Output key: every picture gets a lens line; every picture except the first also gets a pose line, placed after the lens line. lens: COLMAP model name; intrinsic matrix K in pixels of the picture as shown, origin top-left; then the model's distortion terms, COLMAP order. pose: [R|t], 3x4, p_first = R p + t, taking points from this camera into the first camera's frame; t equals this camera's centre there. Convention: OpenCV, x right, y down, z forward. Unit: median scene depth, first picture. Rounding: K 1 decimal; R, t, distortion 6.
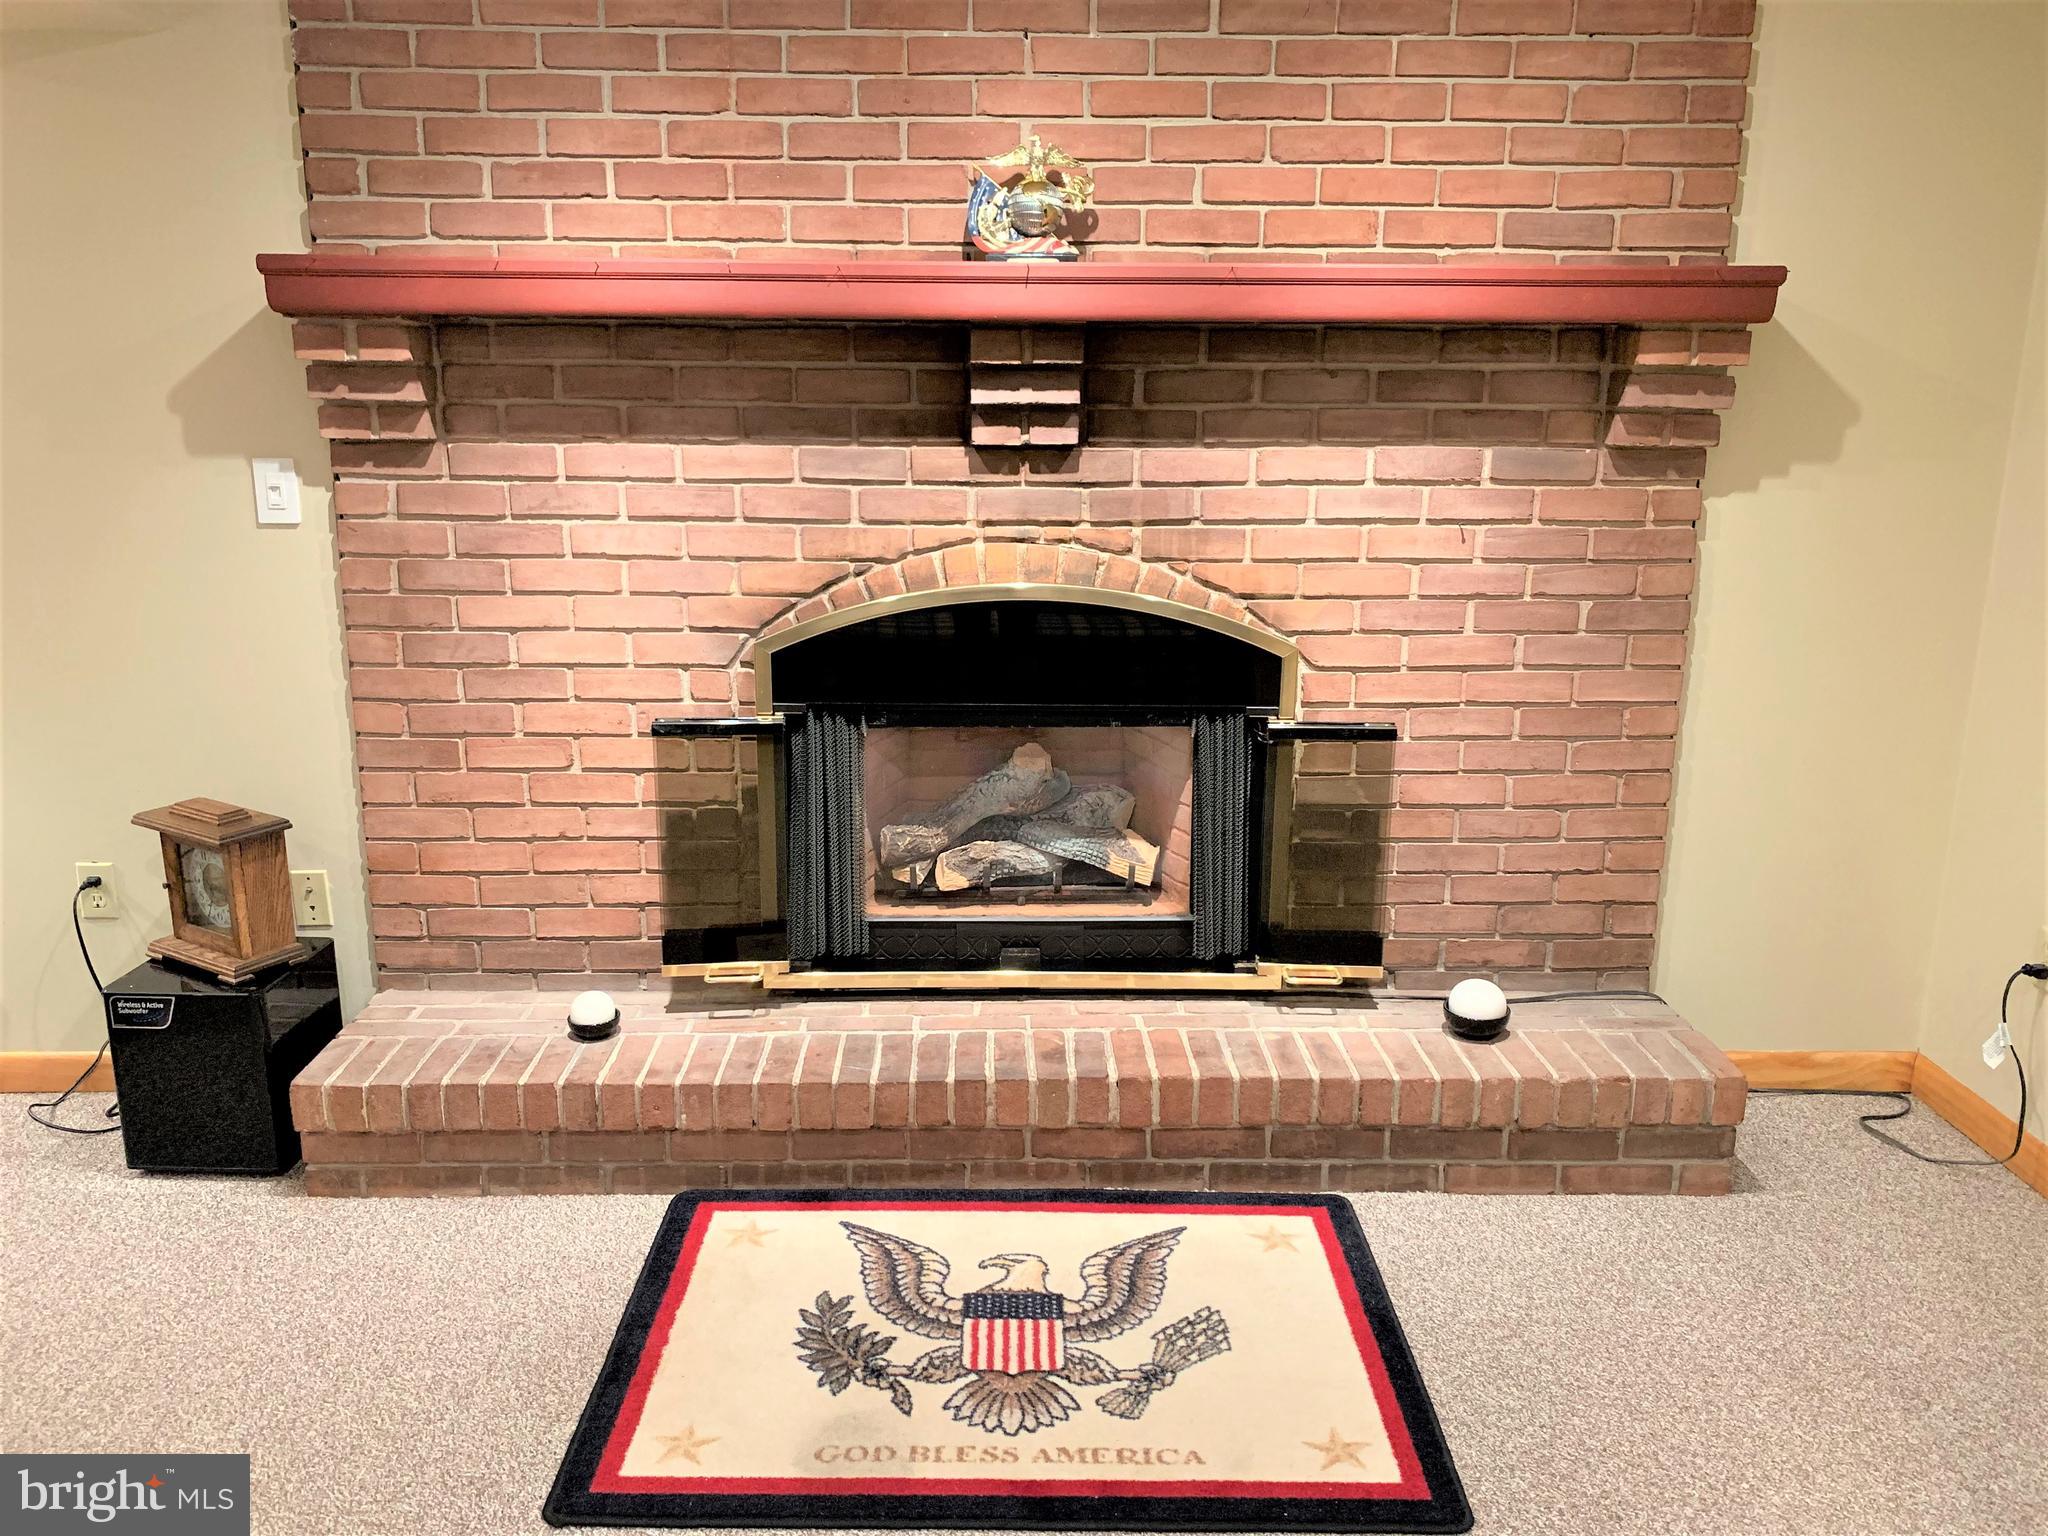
lens RADIAL K [[1566.7, 0, 1023.4], [0, 1566.7, 754.6], [0, 0, 1]] dist [0.044028, -0.054762]
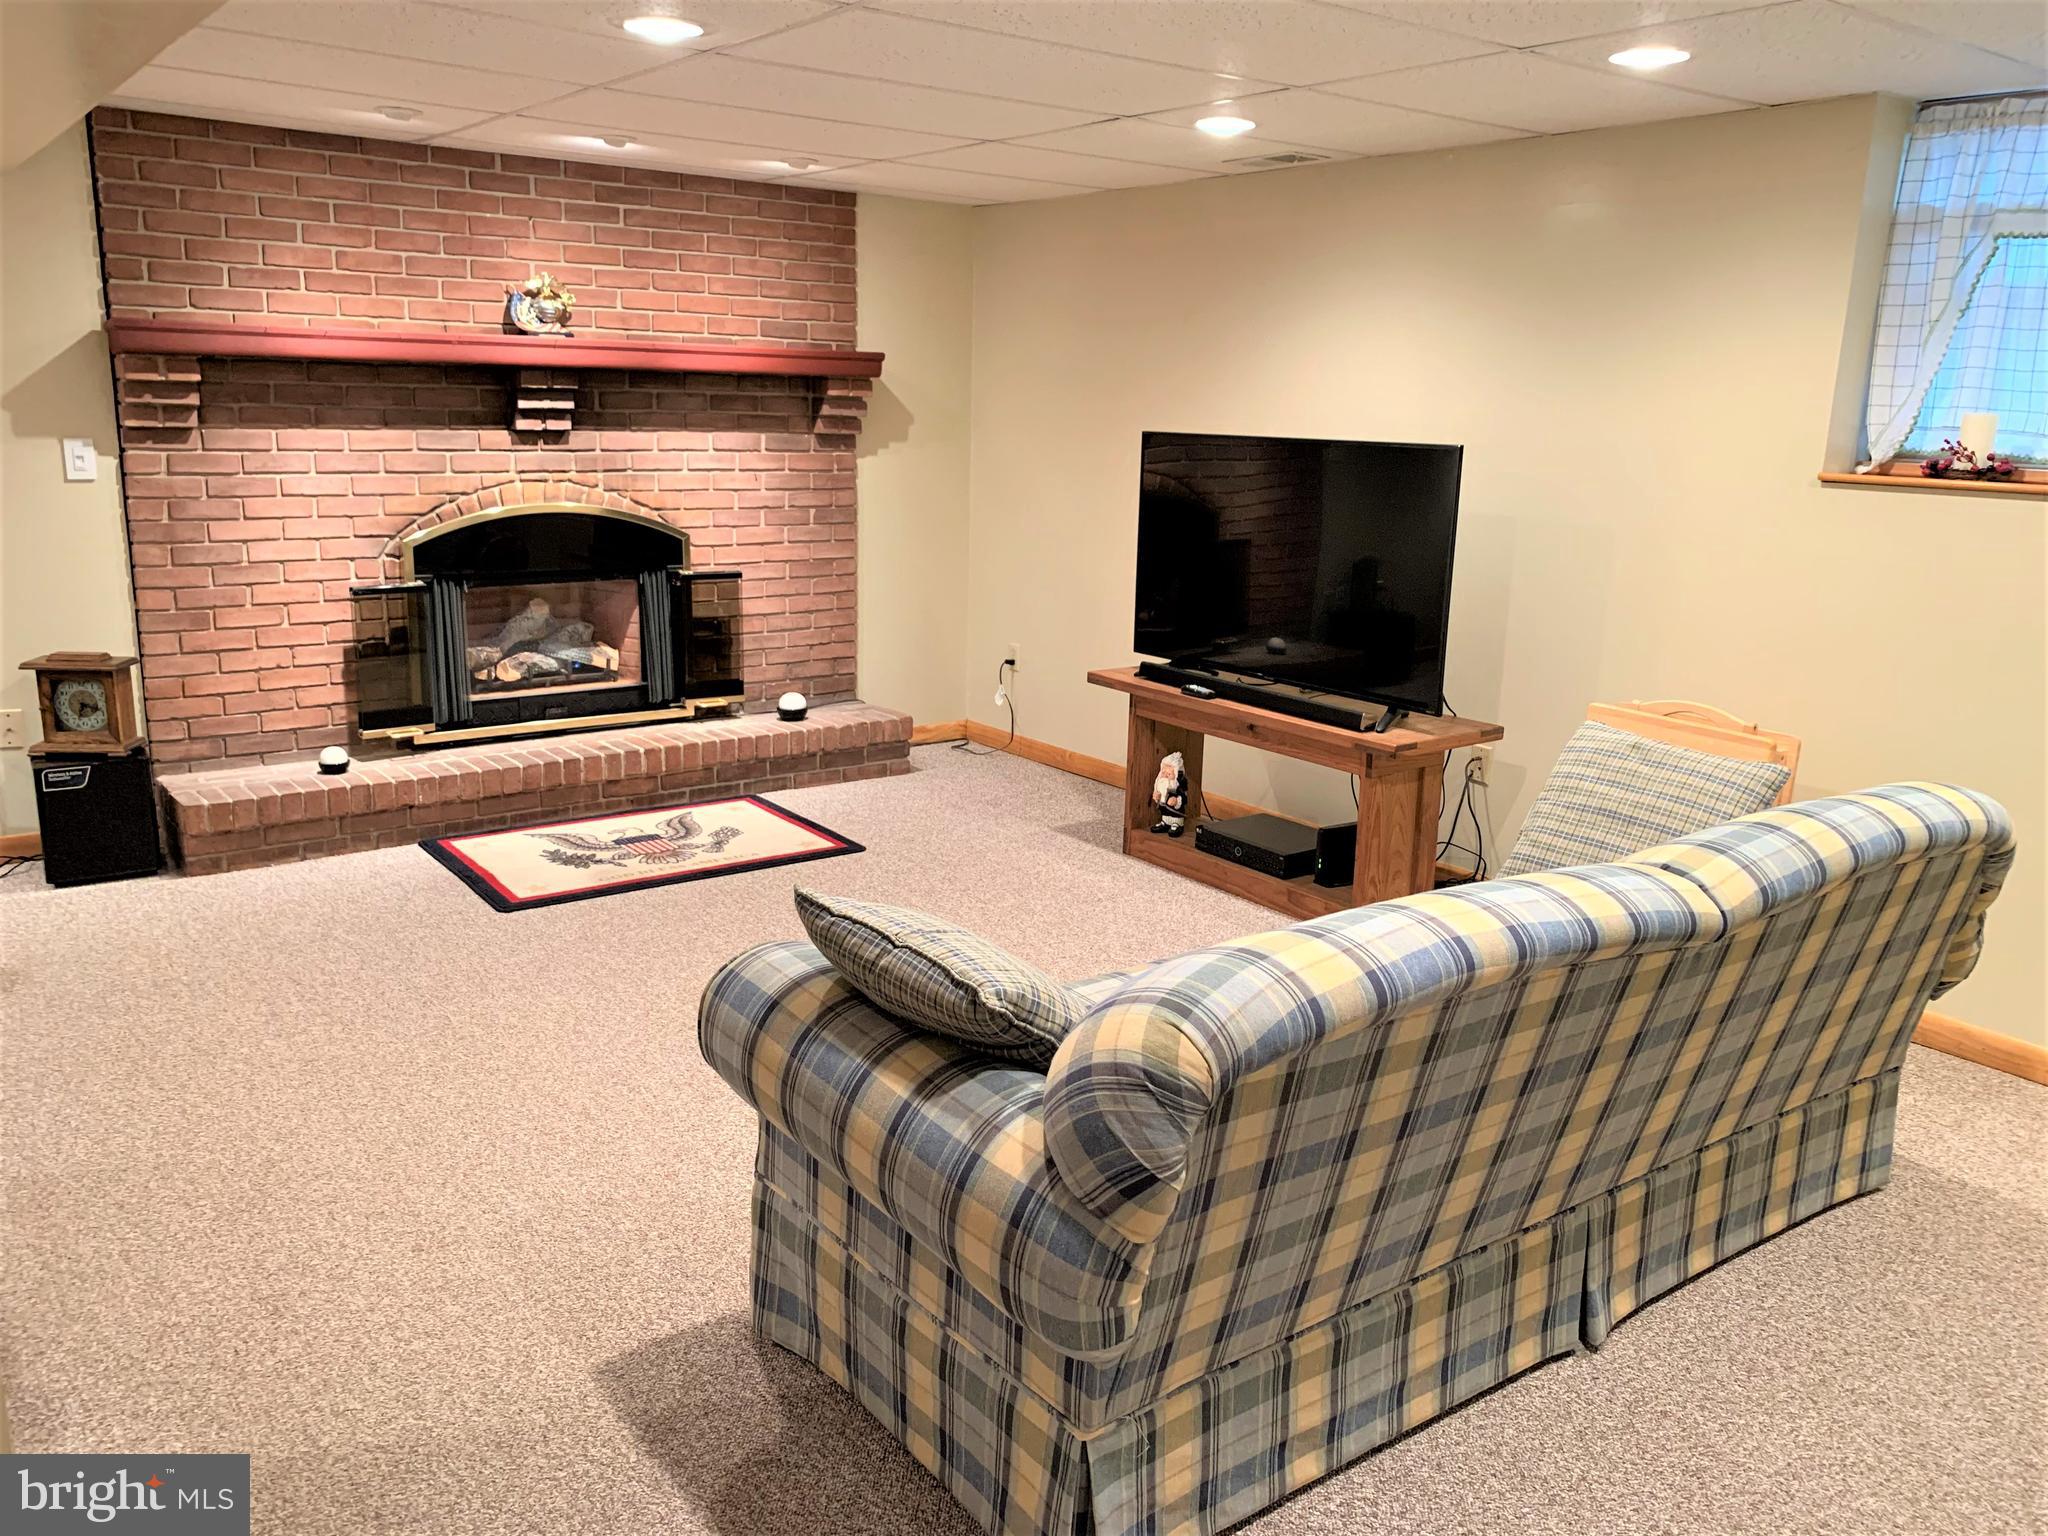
lens RADIAL K [[1566.7, 0, 1022.5], [0, 1566.7, 771.5], [0, 0, 1]] dist [0.044028, -0.054762]
pose [[0.812905, -0.122525, 0.569361, -0.665165], [0.118301, 0.991977, 0.044567, 0.194964], [-0.570254, 0.031128, 0.820878, -0.879259]]
